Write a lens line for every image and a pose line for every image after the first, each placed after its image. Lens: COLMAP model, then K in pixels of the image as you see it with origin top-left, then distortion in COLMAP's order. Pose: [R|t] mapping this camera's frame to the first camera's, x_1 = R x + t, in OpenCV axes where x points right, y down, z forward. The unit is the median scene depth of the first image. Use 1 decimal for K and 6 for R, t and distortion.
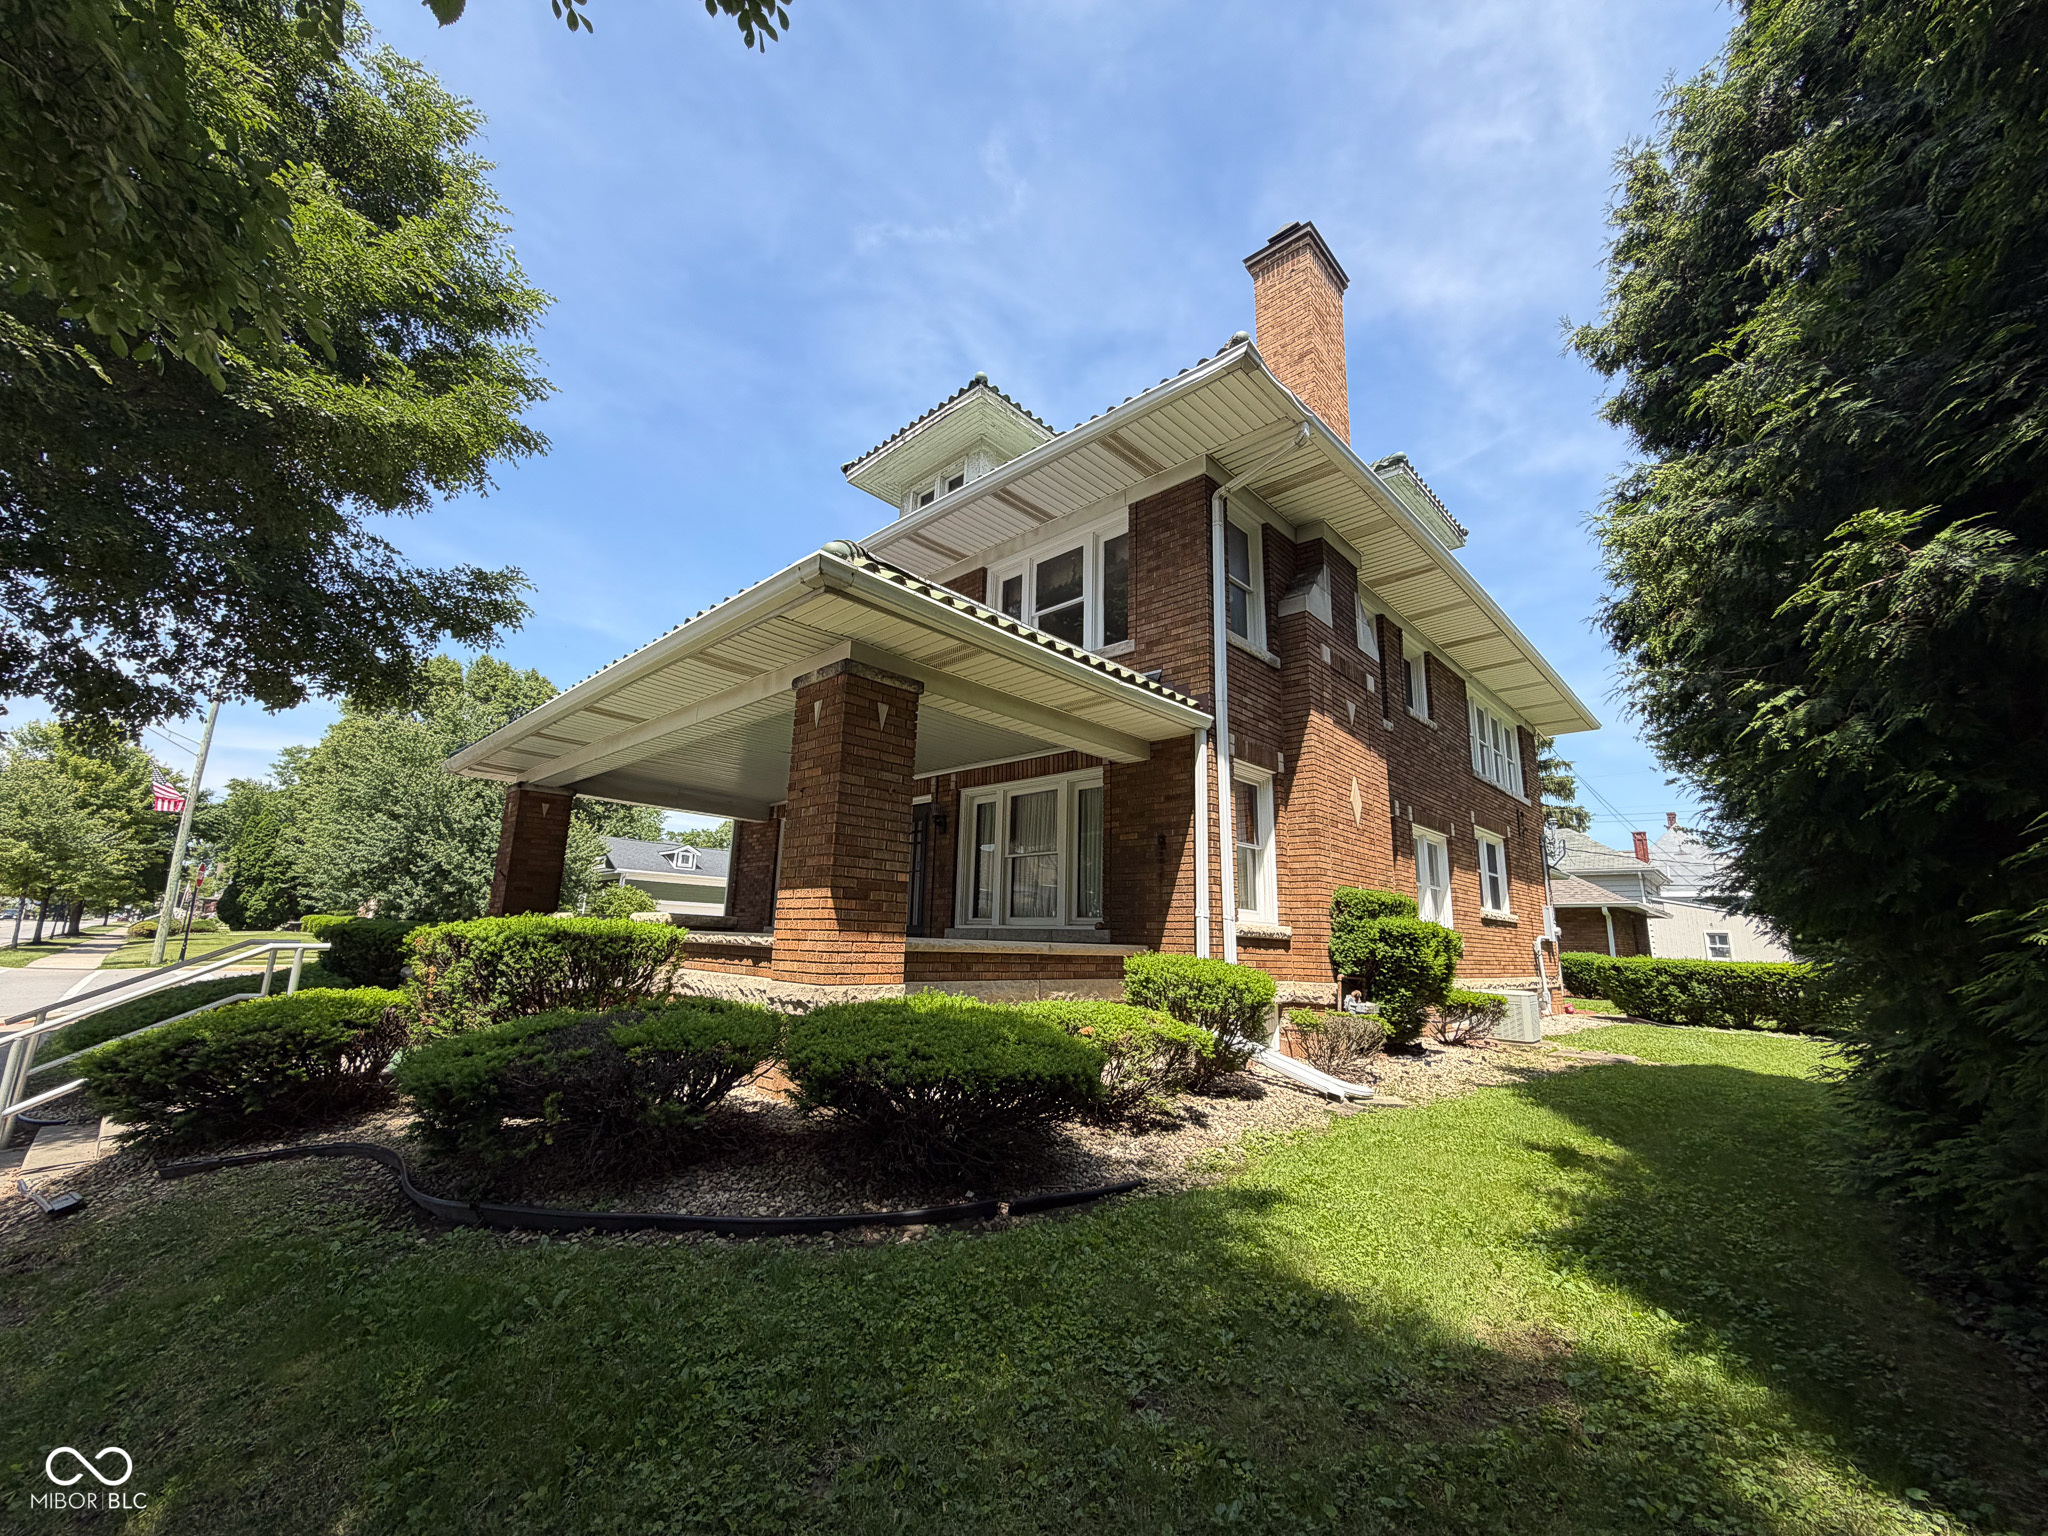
lens RADIAL K [[809.2, 0, 1030.4], [0, 809.2, 761.1], [0, 0, 1]] dist [-0.015212, 0.000044]
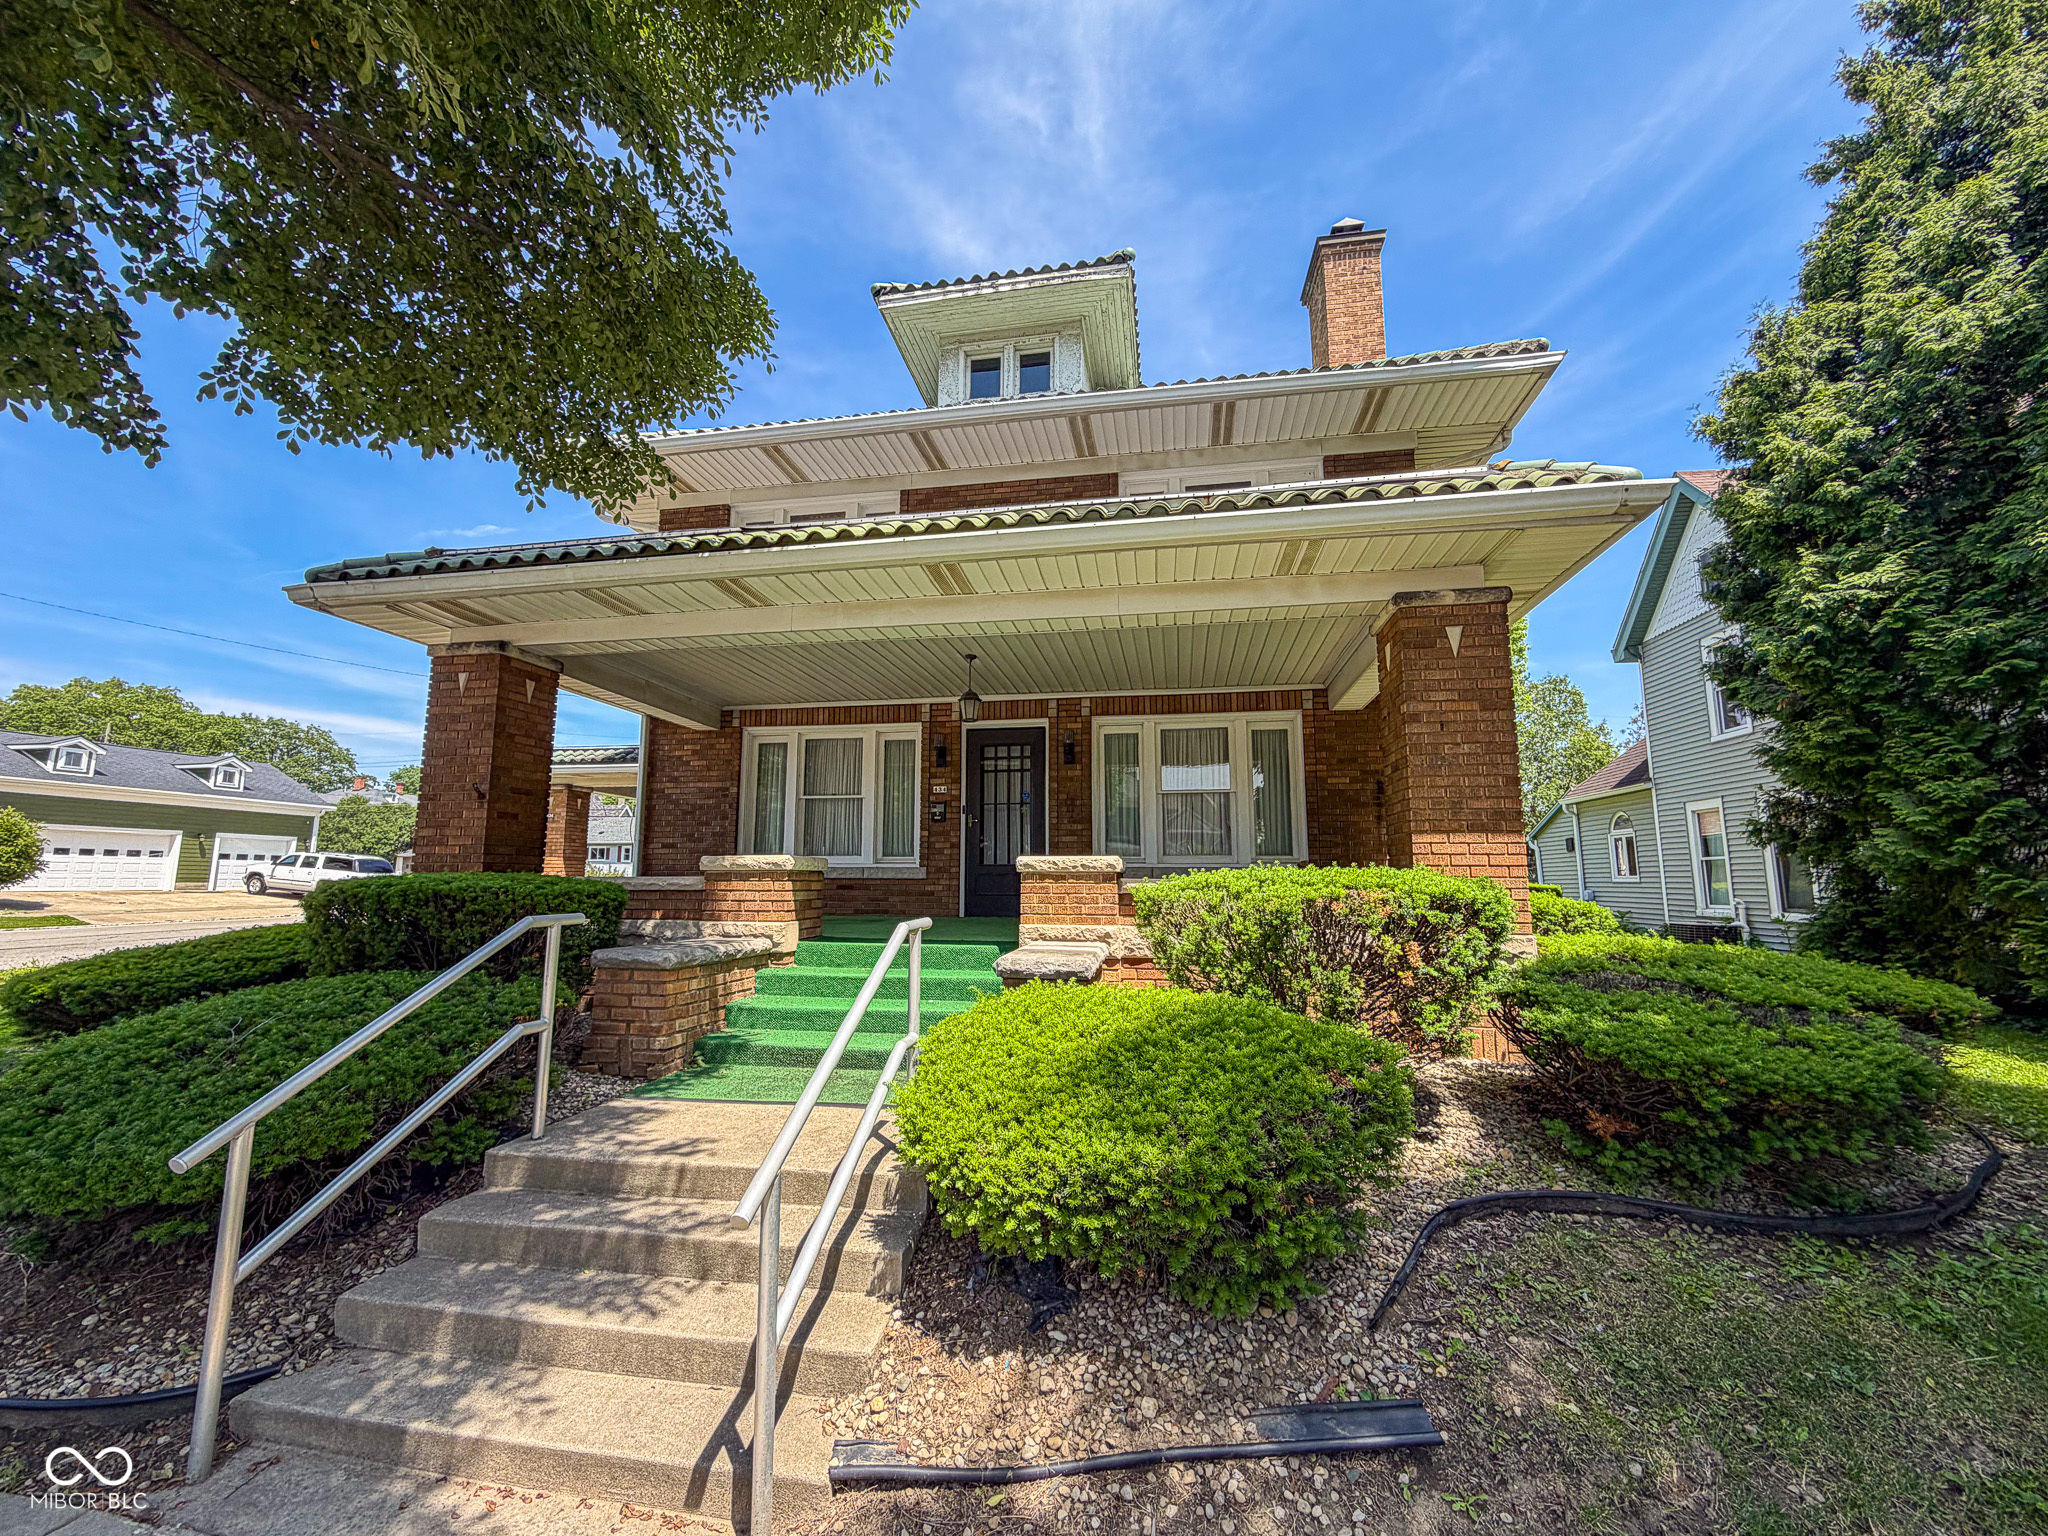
lens RADIAL K [[809.2, 0, 1031.5], [0, 809.2, 767.5], [0, 0, 1]] dist [-0.015212, 0.000044]
pose [[0.839136, 0.053215, 0.541312, -0.623018], [-0.104204, 0.992497, 0.063965, 0.039924], [-0.533846, -0.110082, 0.838385, 0.263255]]
